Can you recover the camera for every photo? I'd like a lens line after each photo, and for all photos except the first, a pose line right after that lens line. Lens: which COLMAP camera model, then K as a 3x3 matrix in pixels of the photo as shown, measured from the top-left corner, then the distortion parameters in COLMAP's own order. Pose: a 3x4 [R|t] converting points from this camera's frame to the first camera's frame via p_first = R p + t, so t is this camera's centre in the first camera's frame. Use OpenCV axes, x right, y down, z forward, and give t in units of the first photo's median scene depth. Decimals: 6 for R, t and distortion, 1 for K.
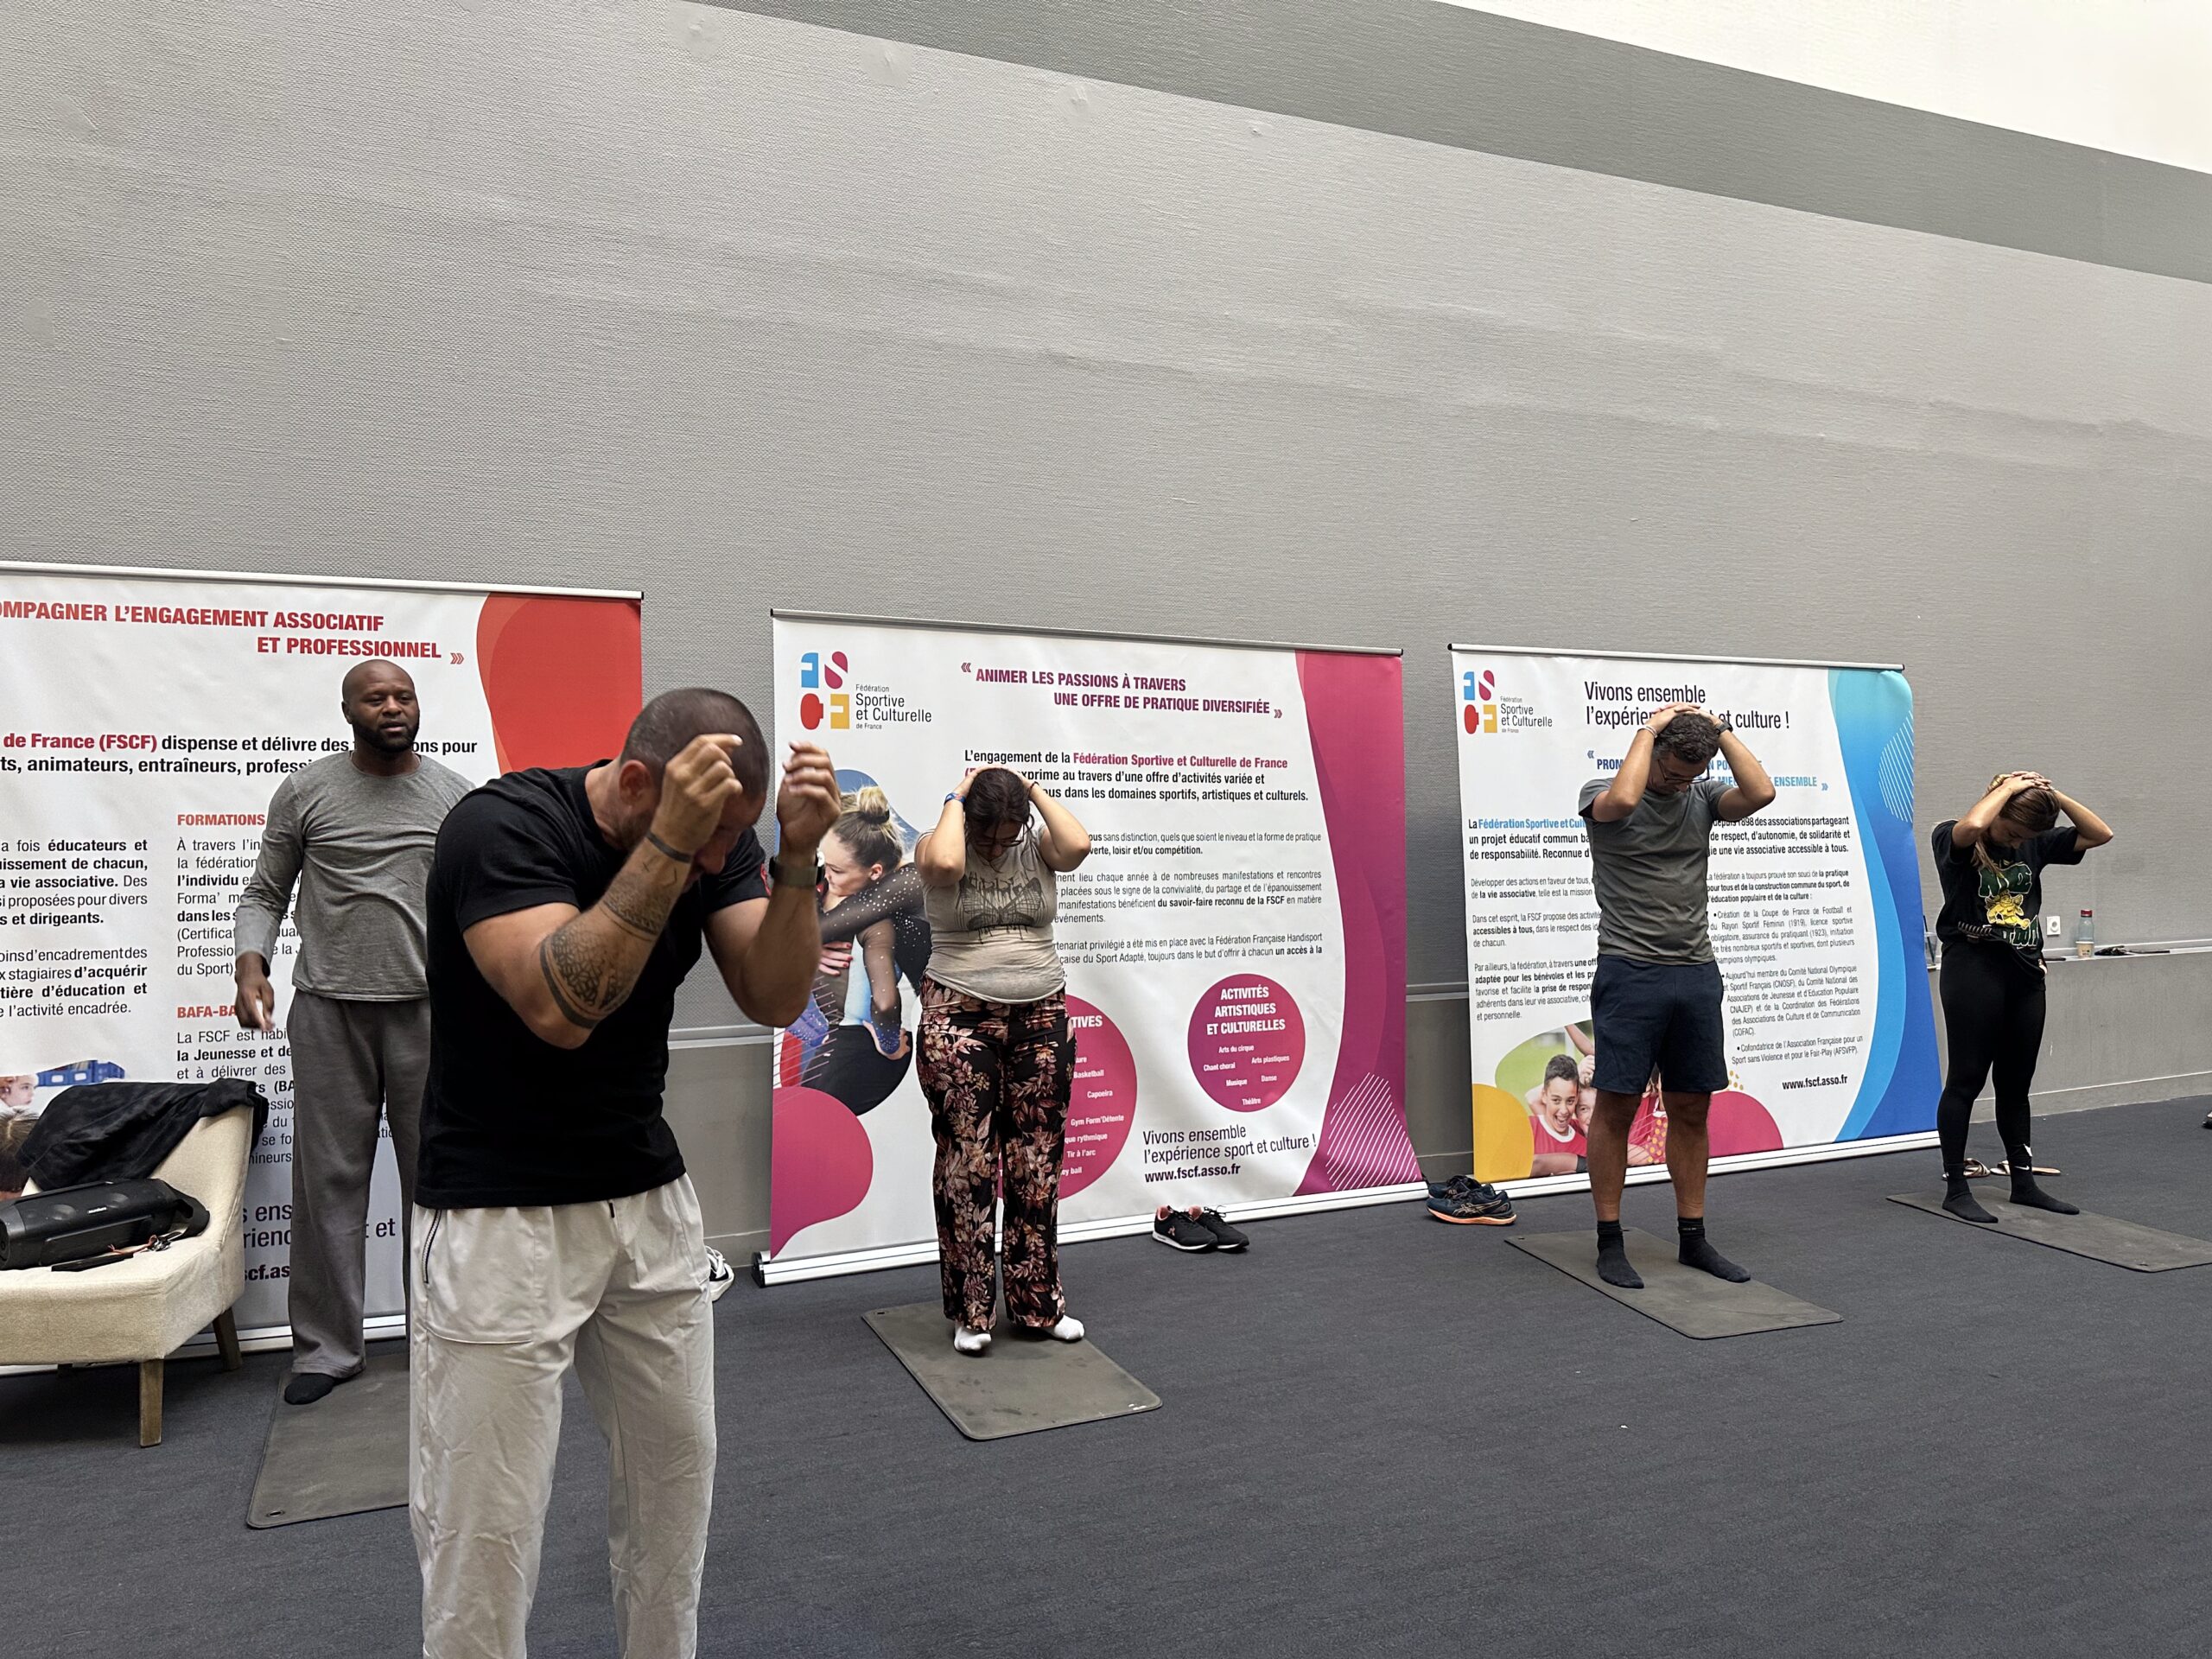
lens RADIAL K [[1547.2, 0, 1104.8], [0, 1547.2, 812.3], [0, 0, 1]] dist [0.049071, -0.066081]
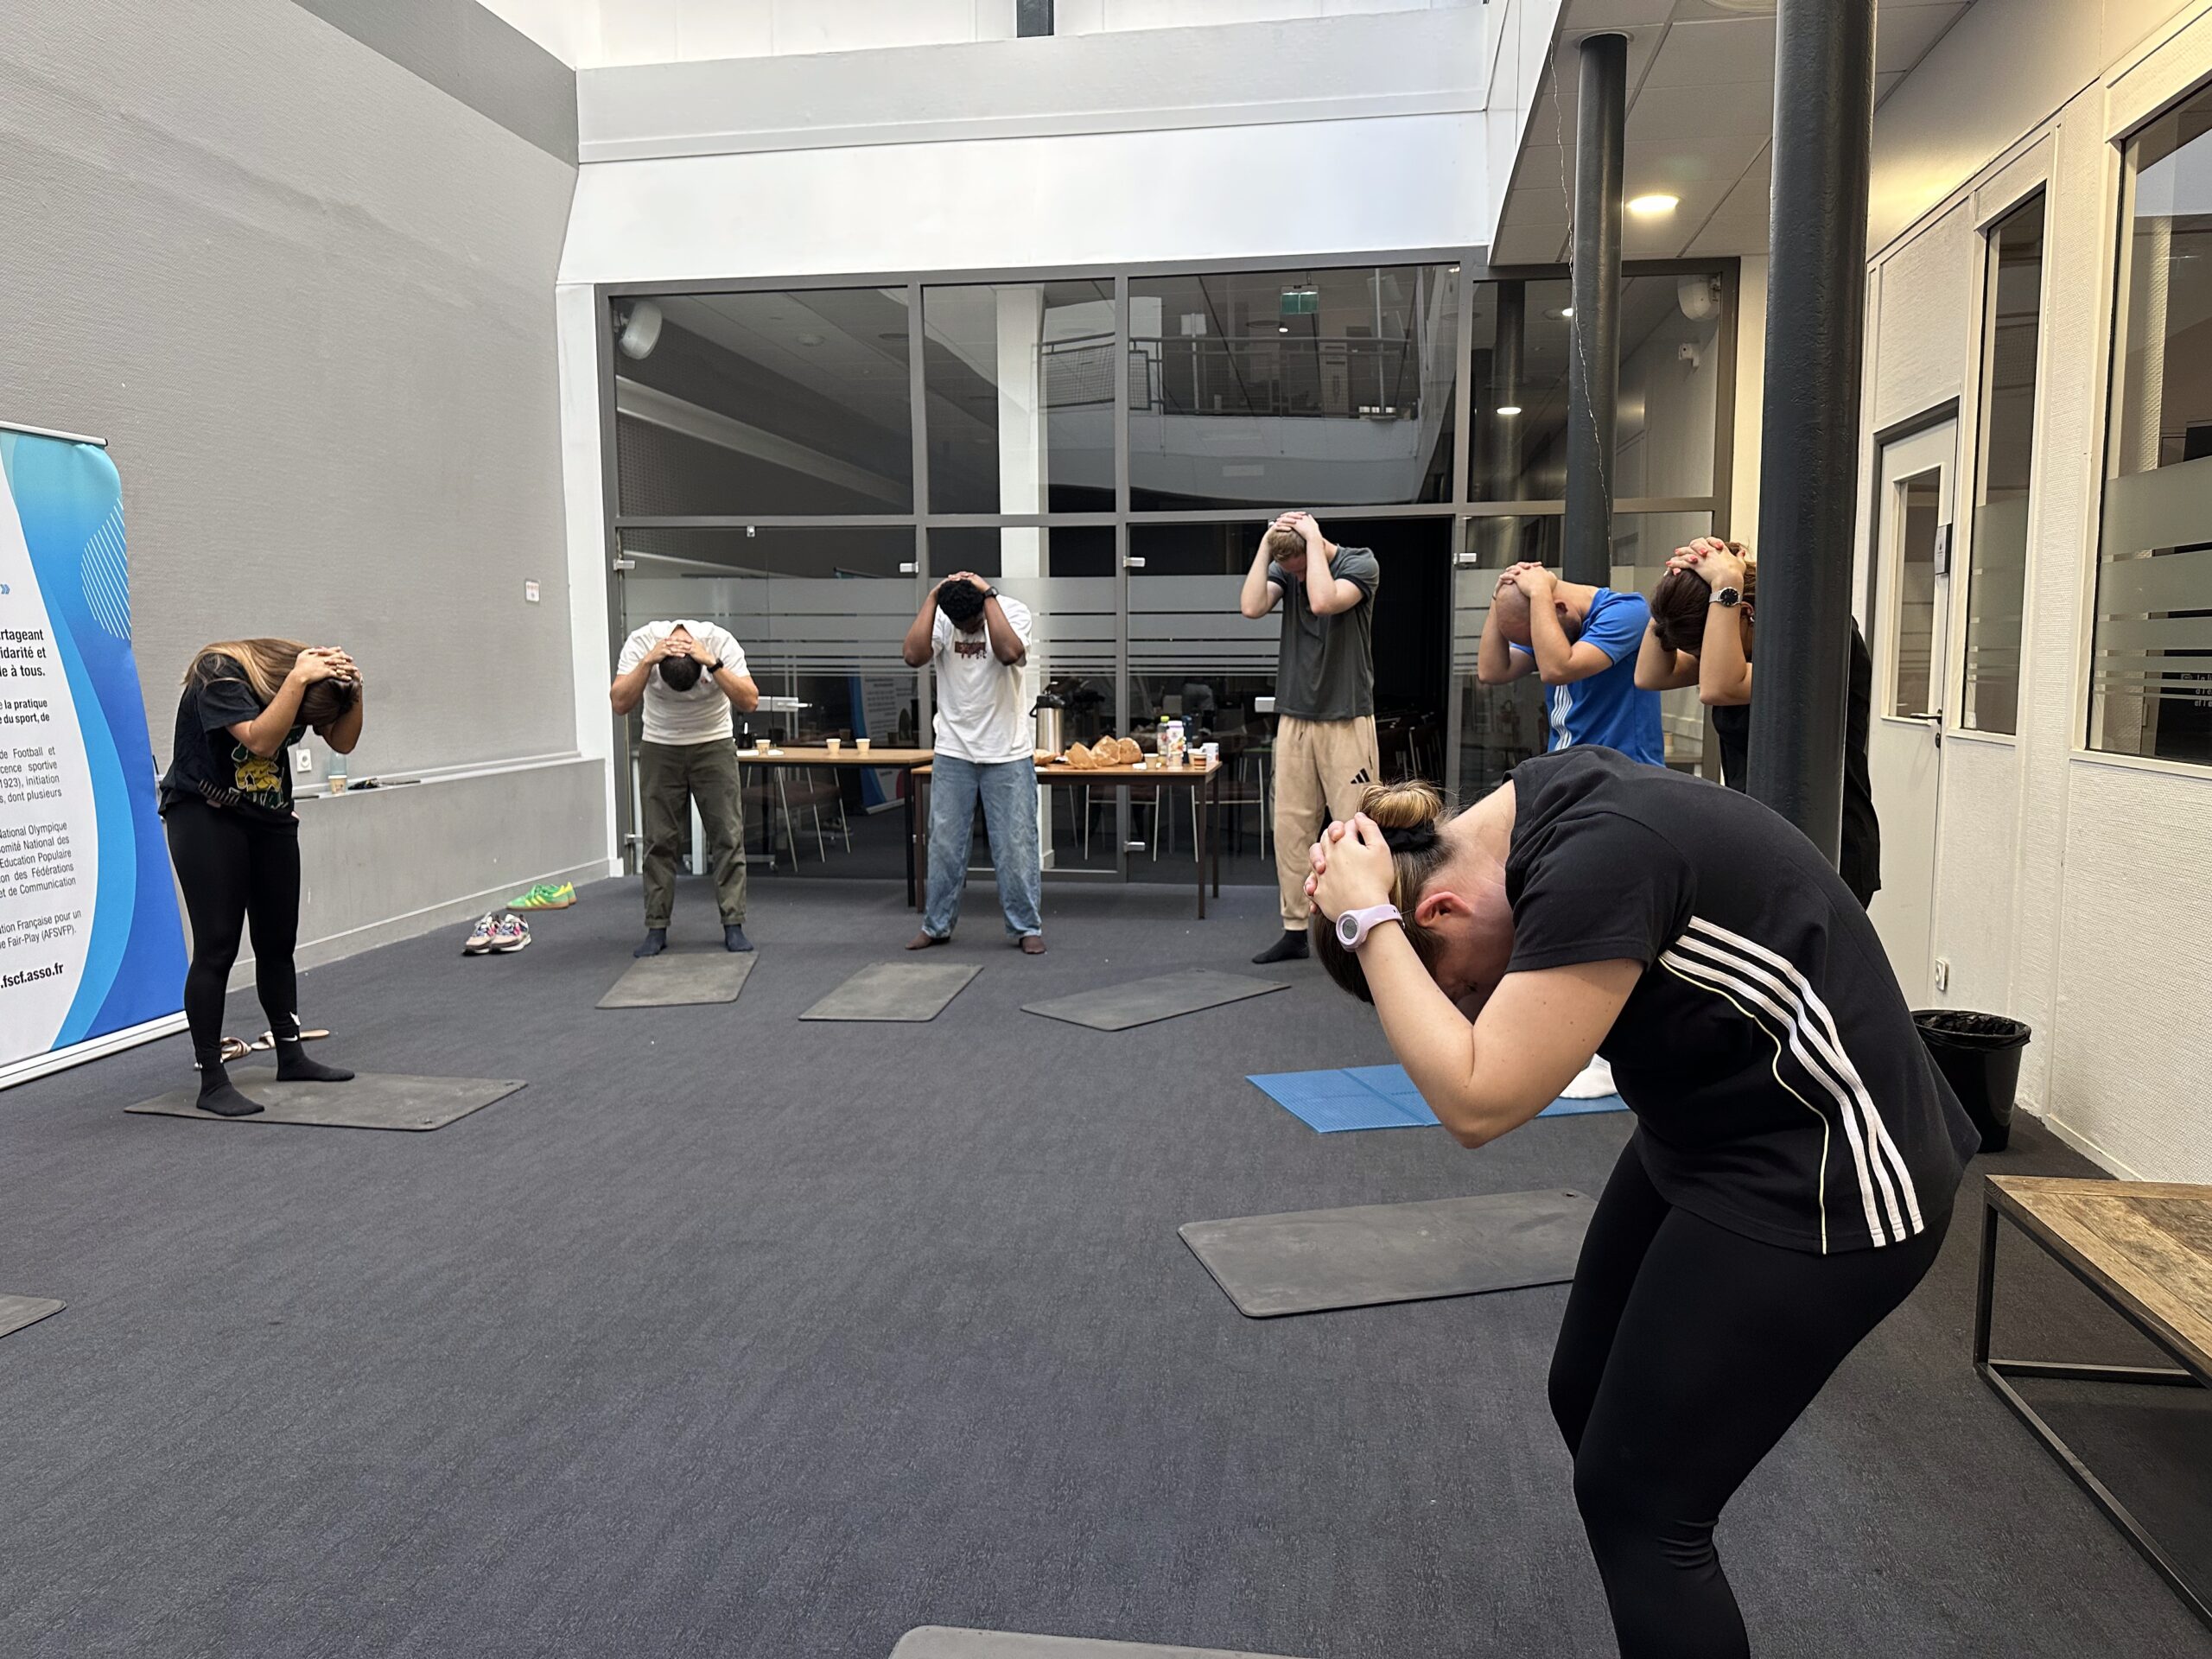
lens RADIAL K [[1547.2, 0, 1144.7], [0, 1547.2, 830.5], [0, 0, 1]] dist [0.049071, -0.066081]
pose [[0.501300, -0.090517, 0.860526, 0.094039], [-0.001796, 0.994402, 0.105645, 0.022196], [-0.865272, -0.054506, 0.498331, 0.168486]]
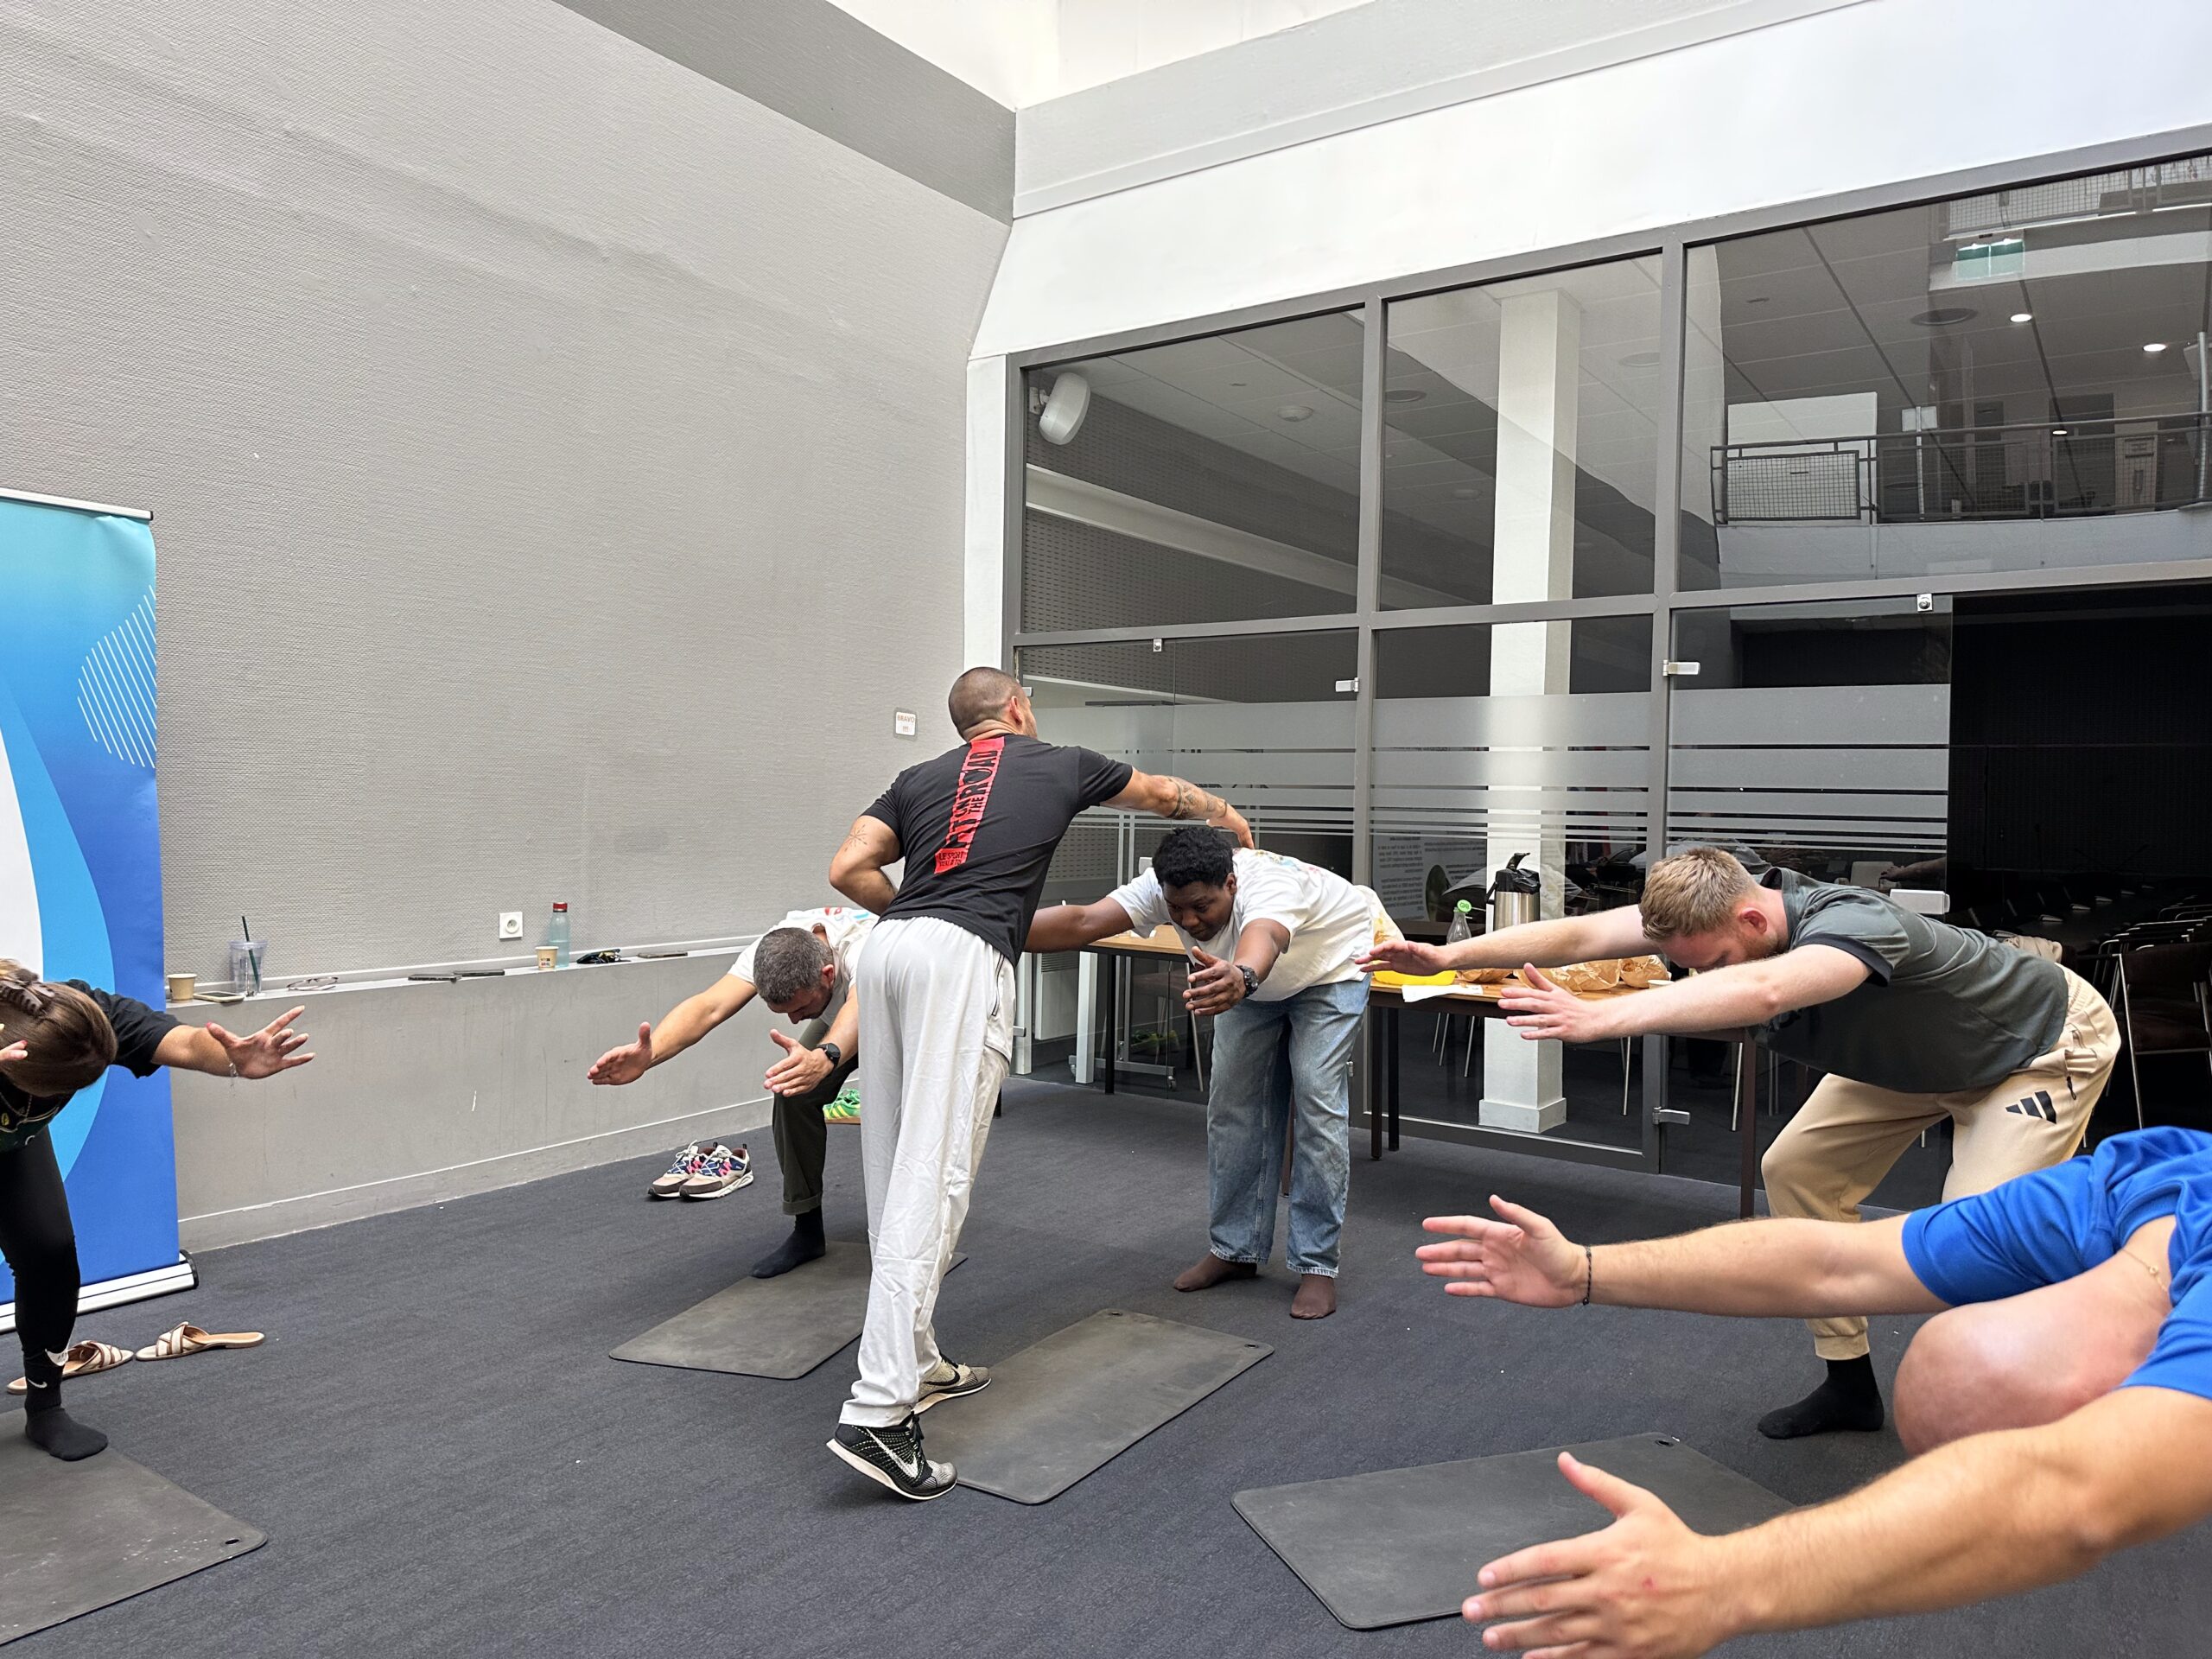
lens RADIAL K [[1547.2, 0, 1136.4], [0, 1547.2, 816.2], [0, 0, 1]] dist [0.049071, -0.066081]
pose [[0.829417, 0.016705, 0.558381, 0.600822], [-0.023543, 0.999710, 0.005063, 0.015950], [-0.558134, -0.017346, 0.829569, 0.330665]]
